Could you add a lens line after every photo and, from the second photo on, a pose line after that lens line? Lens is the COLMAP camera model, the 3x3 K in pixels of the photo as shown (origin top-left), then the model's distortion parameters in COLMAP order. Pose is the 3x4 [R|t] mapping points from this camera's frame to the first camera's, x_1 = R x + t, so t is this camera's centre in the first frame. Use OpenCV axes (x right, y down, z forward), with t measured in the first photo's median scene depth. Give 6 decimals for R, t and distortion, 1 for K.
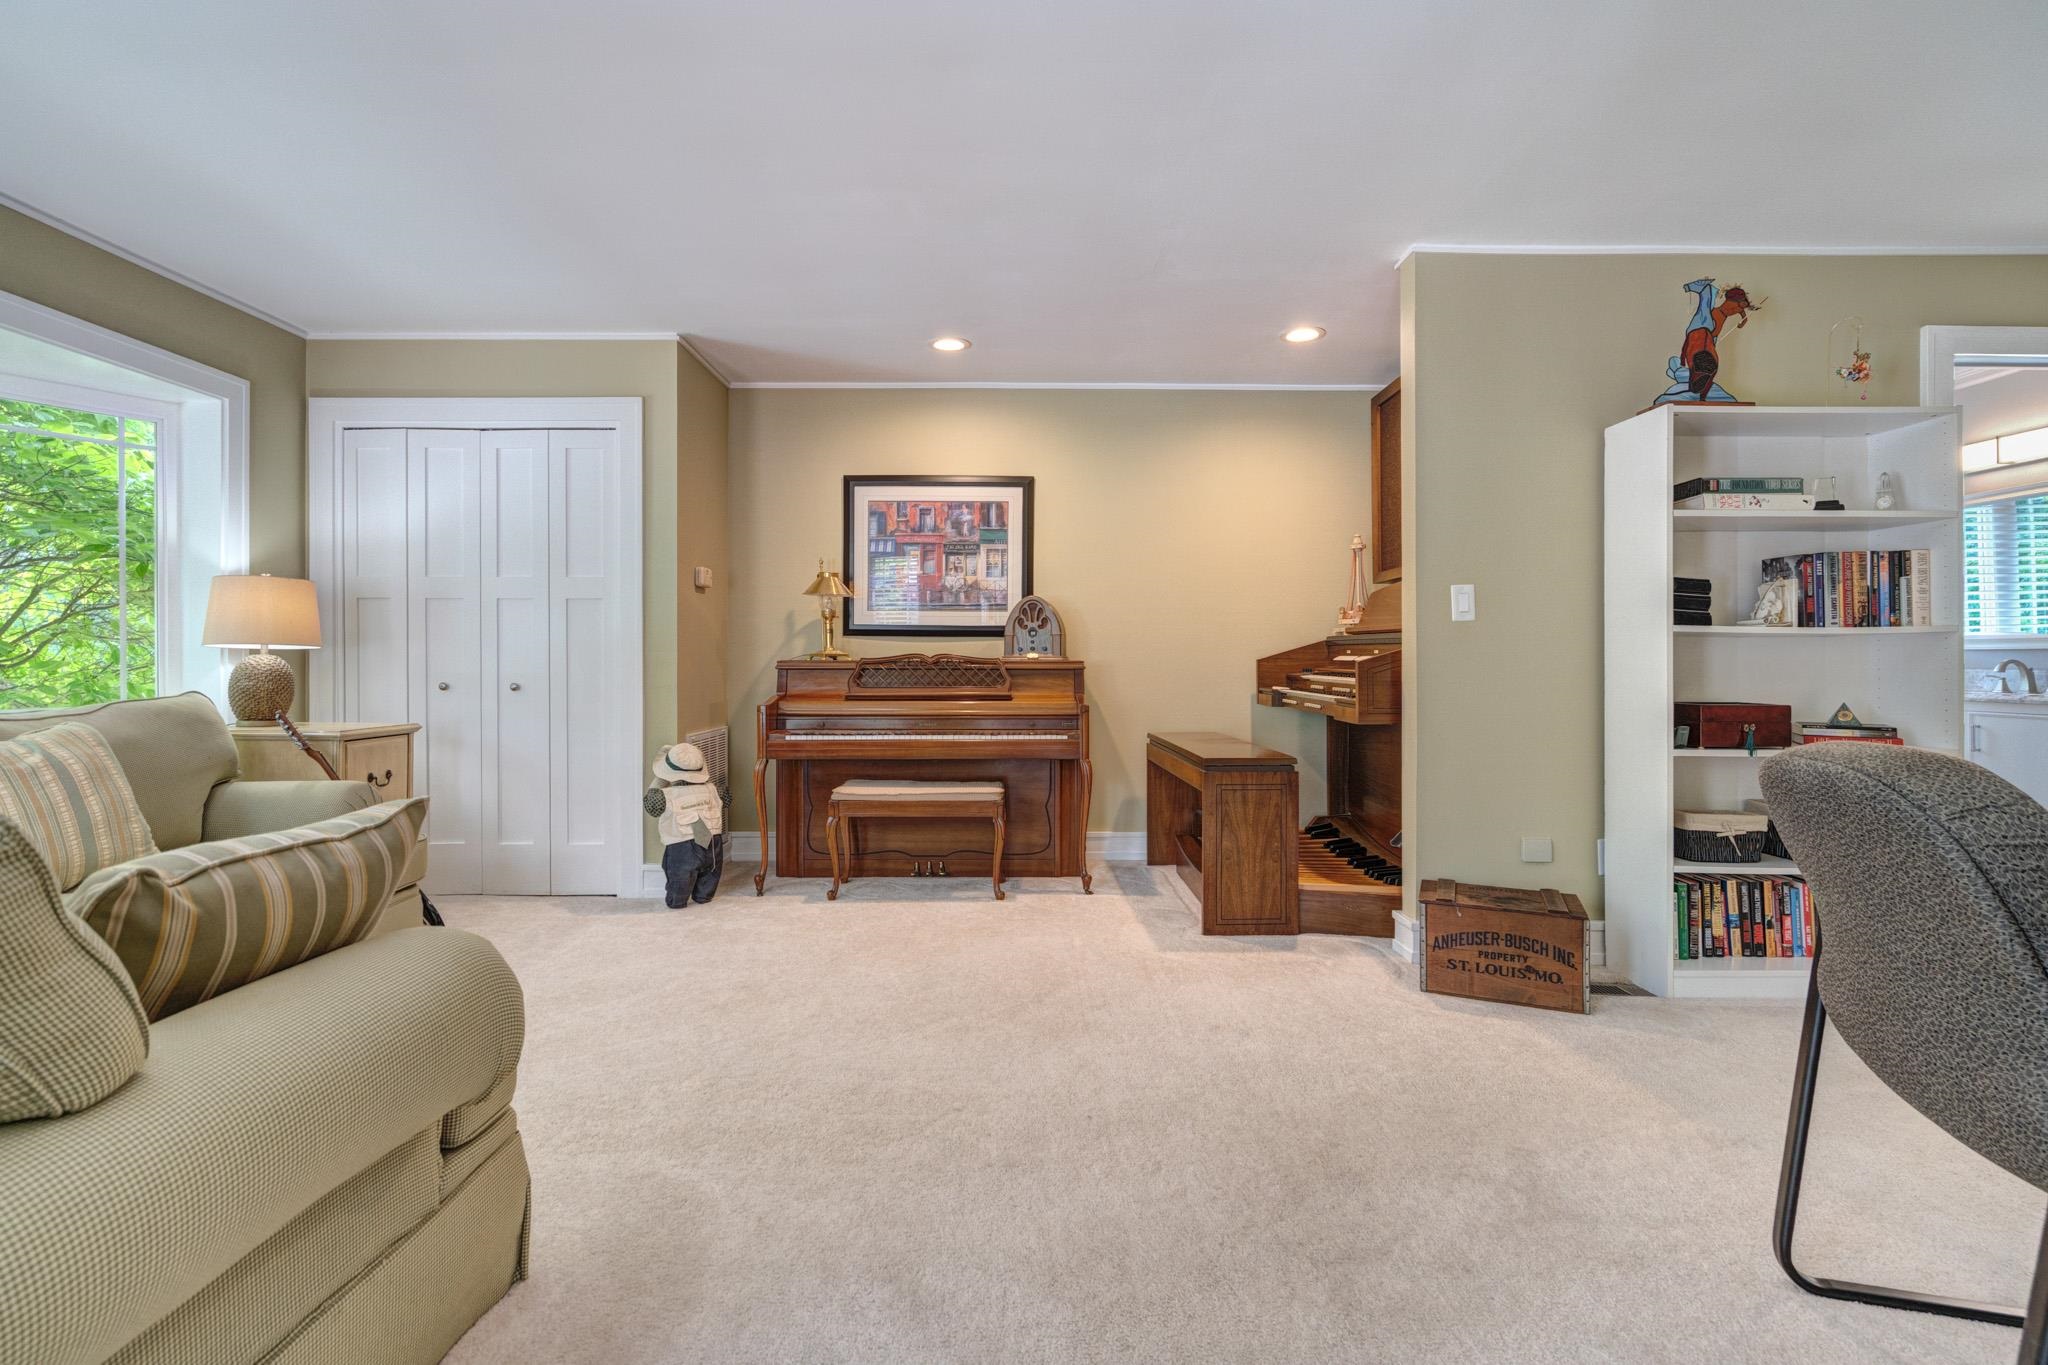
lens RADIAL K [[937.1, 0, 1072.3], [0, 937.1, 663.0], [0, 0, 1]] dist [-0.008473, 0.005080]
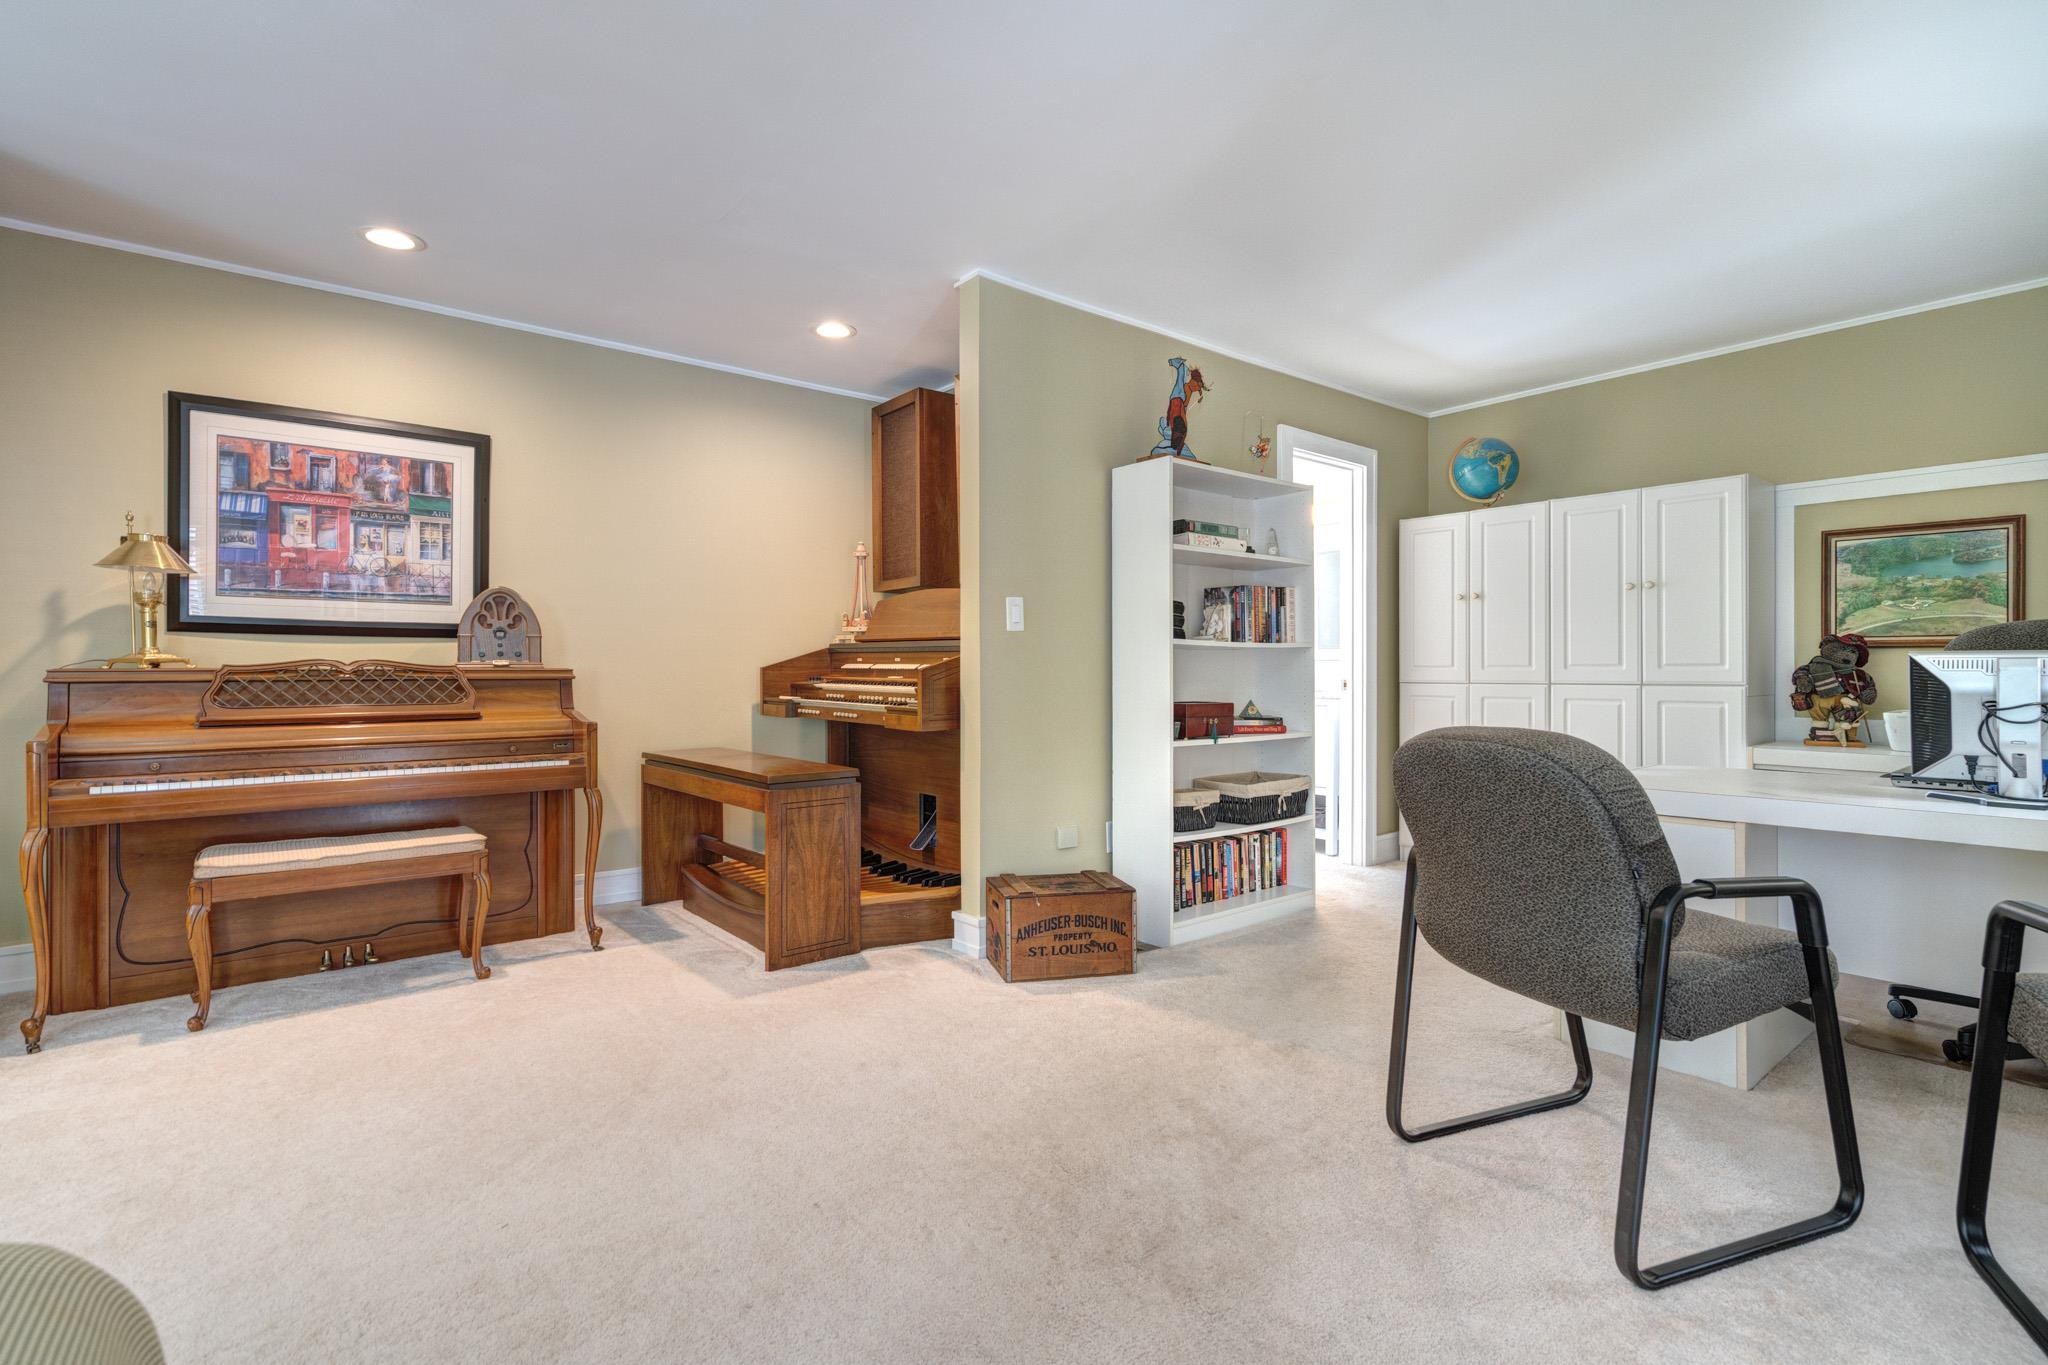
lens RADIAL K [[937.1, 0, 1033.1], [0, 937.1, 673.1], [0, 0, 1]] dist [-0.008473, 0.005080]
pose [[0.793336, -0.003417, 0.608774, -0.206215], [0.003043, 0.999994, 0.001647, 0.001411], [-0.608776, 0.000545, 0.793342, 0.126082]]
